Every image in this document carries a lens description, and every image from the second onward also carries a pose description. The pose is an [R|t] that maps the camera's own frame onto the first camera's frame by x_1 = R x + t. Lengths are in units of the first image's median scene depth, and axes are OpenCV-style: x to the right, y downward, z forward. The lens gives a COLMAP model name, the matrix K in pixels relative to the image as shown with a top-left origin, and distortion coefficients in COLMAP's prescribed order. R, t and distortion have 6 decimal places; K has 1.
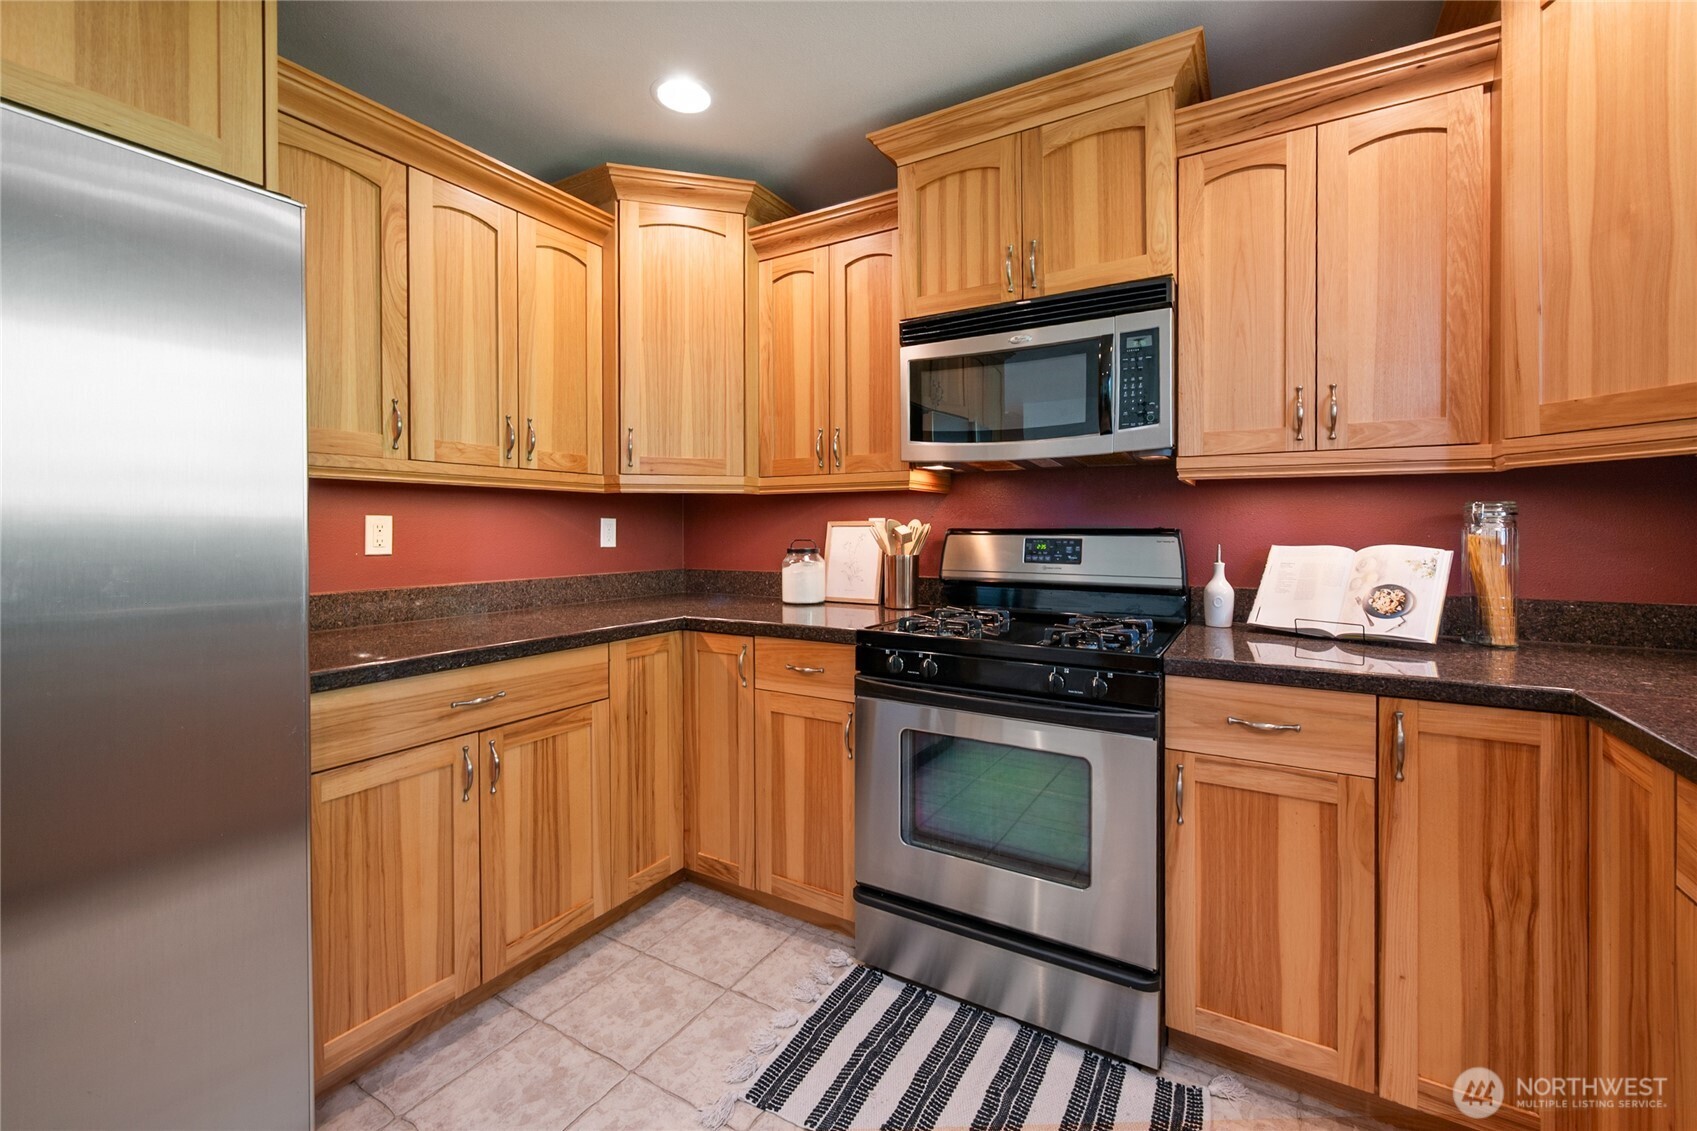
lens RADIAL K [[690.8, 0, 855.6], [0, 690.8, 535.9], [0, 0, 1]] dist [-0.000418, -0.000103]
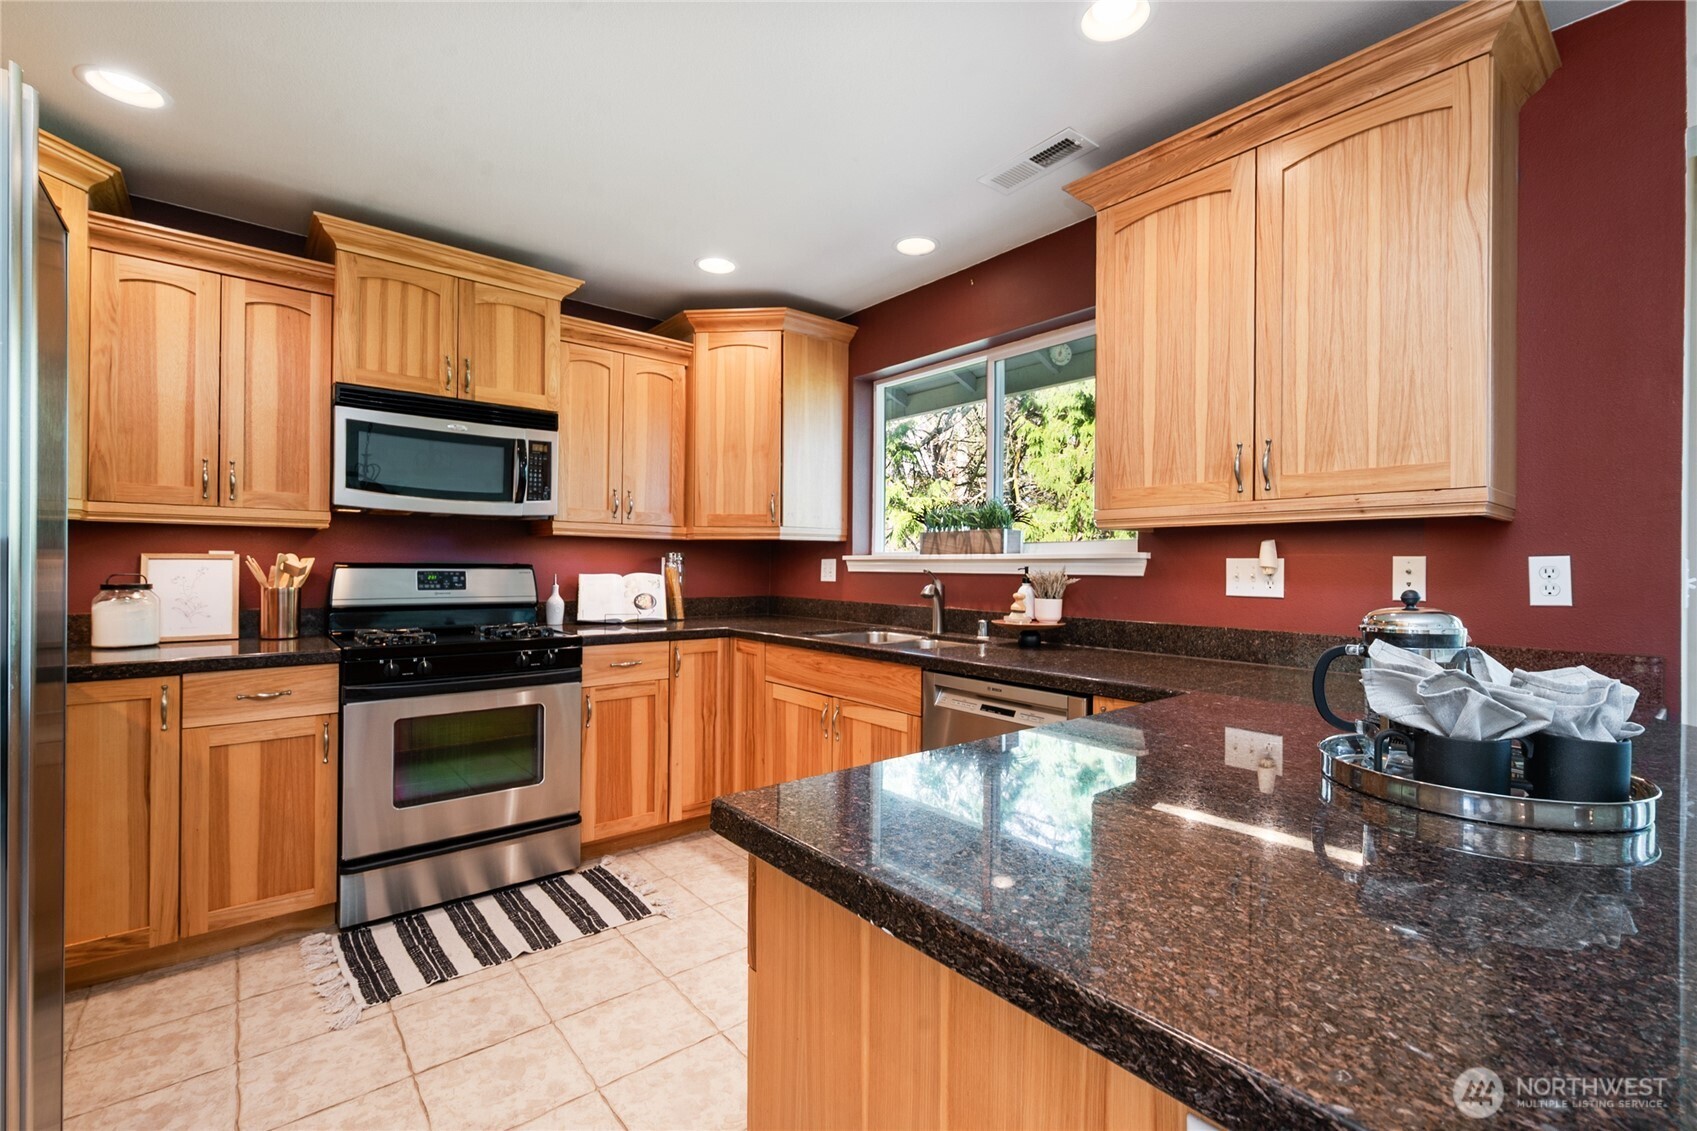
lens RADIAL K [[728.0, 0, 857.2], [0, 728.0, 562.9], [0, 0, 1]] dist [0.000163, -0.000093]
pose [[0.339815, 0.004981, 0.940479, -0.872839], [0.000049, 0.999986, -0.005314, -0.004802], [-0.940492, 0.001852, 0.339810, -0.253603]]
